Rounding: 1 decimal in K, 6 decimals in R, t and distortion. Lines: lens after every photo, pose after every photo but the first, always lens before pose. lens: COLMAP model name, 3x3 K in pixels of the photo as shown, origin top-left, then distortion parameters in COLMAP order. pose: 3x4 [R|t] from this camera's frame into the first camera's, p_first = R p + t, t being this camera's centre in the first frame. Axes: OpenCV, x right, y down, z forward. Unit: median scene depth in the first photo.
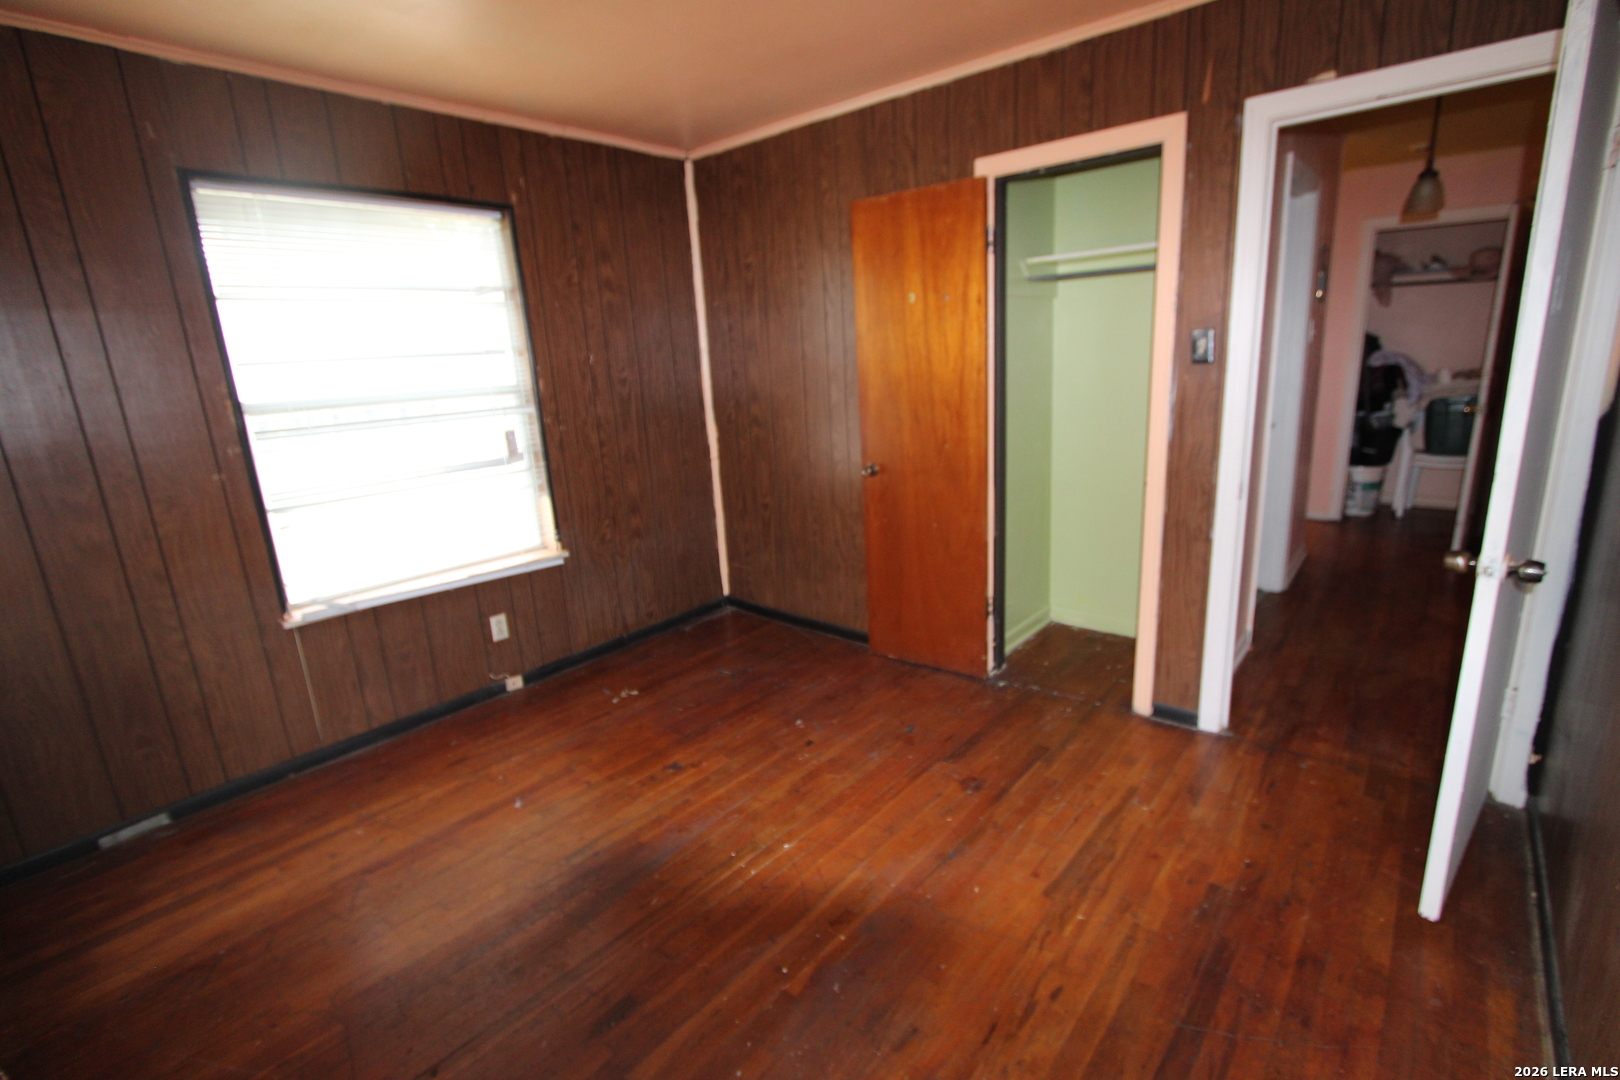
lens RADIAL K [[743.4, 0, 814.4], [0, 743.4, 550.0], [0, 0, 1]] dist [0.003730, 0.000359]
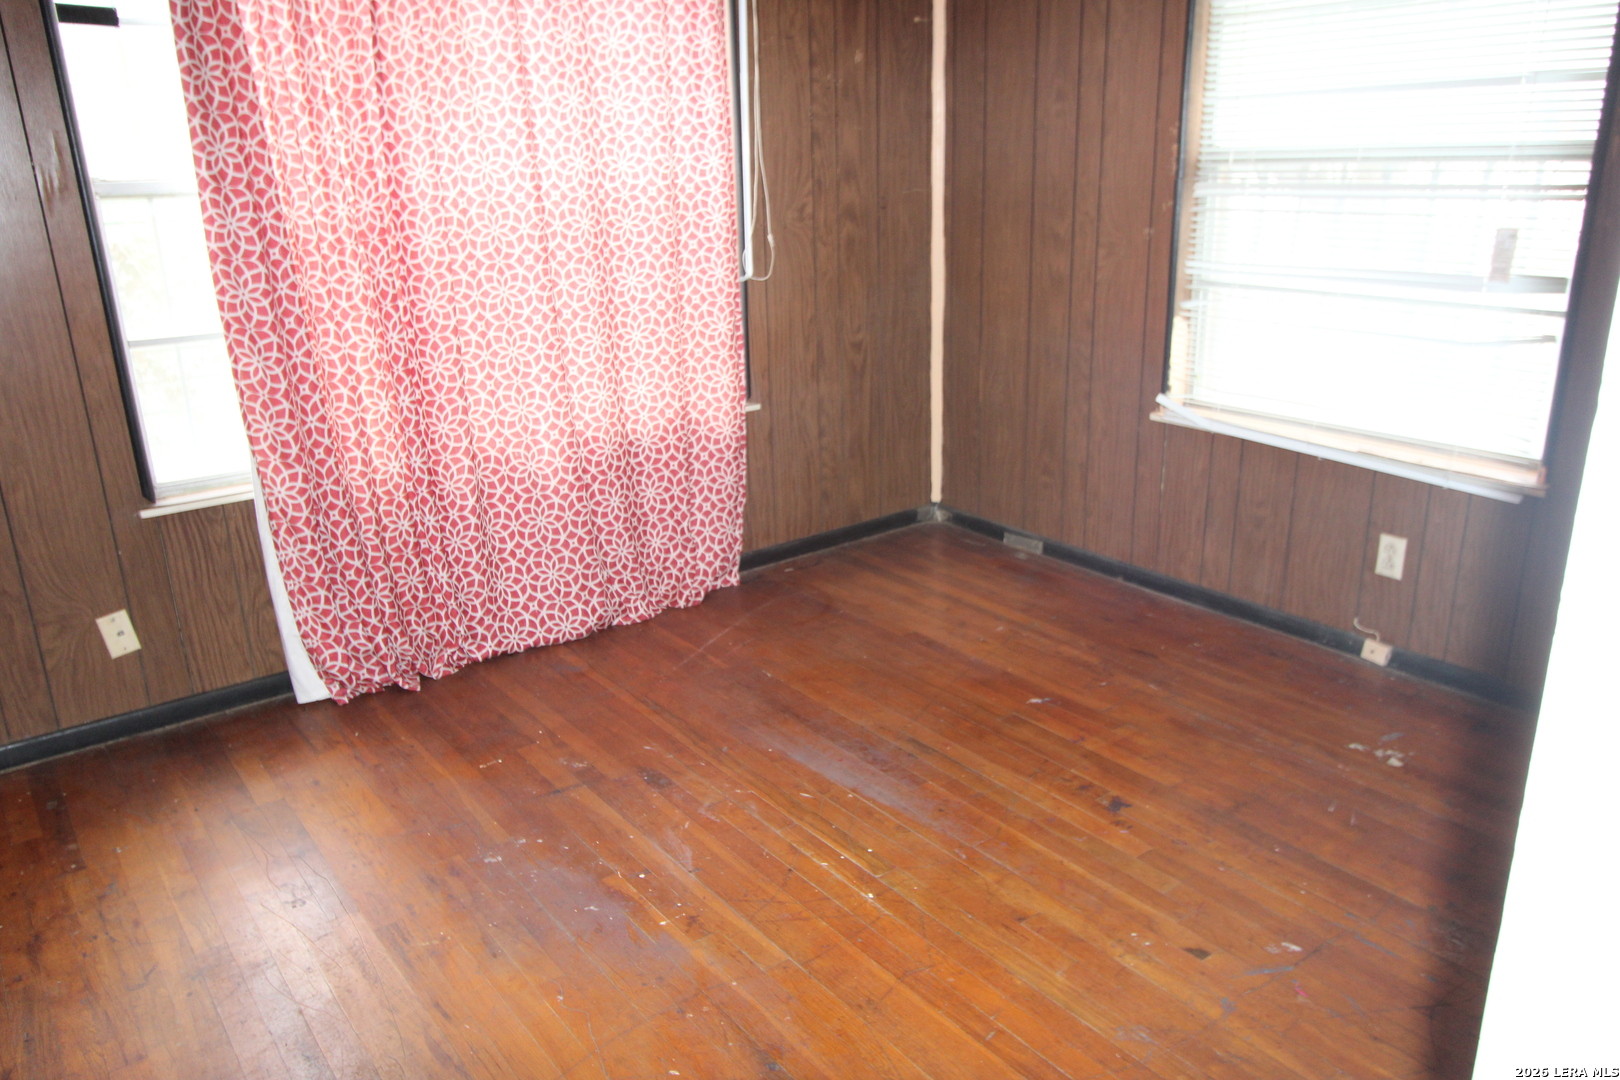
lens RADIAL K [[1191.8, 0, 811.8], [0, 1191.8, 532.3], [0, 0, 1]] dist [-0.008042, 0.000732]
pose [[-0.207689, 0.351189, -0.912980, 0.633799], [-0.219212, 0.892883, 0.393326, -0.219554], [0.953316, 0.281825, -0.108457, 0.766984]]
